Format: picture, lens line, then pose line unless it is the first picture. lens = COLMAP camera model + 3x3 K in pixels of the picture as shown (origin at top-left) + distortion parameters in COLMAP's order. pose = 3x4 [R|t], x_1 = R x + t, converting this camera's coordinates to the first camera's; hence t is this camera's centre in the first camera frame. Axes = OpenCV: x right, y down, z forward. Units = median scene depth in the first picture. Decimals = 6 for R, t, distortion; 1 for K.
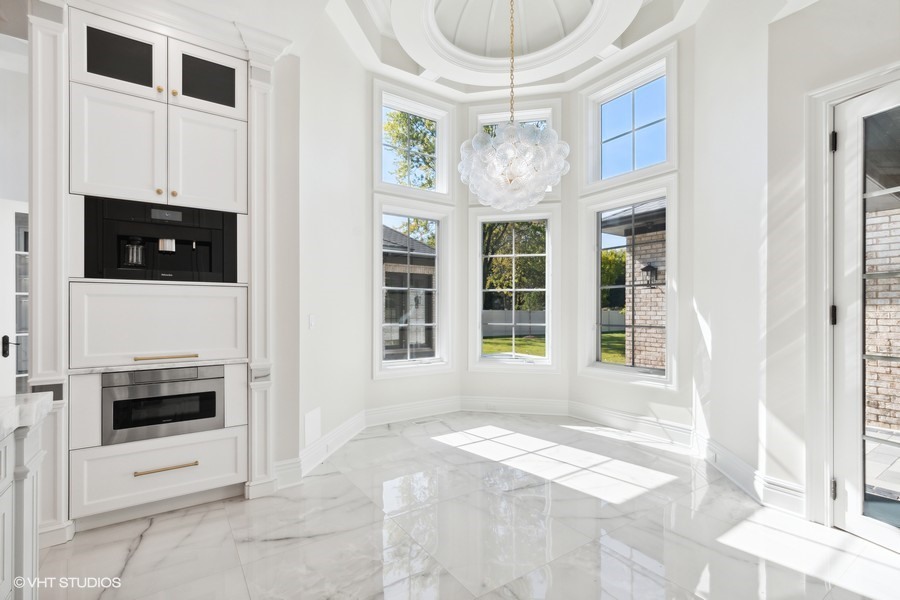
lens RADIAL K [[407.1, 0, 436.4], [0, 407.1, 311.0], [0, 0, 1]] dist [-0.001175, -0.000309]
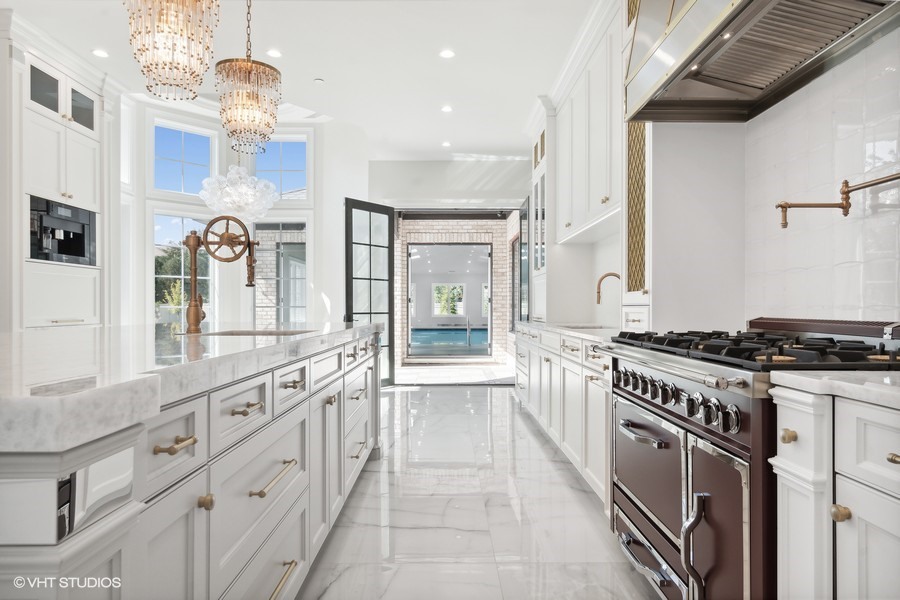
lens RADIAL K [[522.9, 0, 450.4], [0, 522.9, 305.3], [0, 0, 1]] dist [-0.000484, 0.000838]
pose [[0.542042, 0.000644, 0.840351, -1.368730], [0.000149, 1.000000, -0.000862, 0.061943], [-0.840352, 0.000593, 0.542042, -0.919359]]
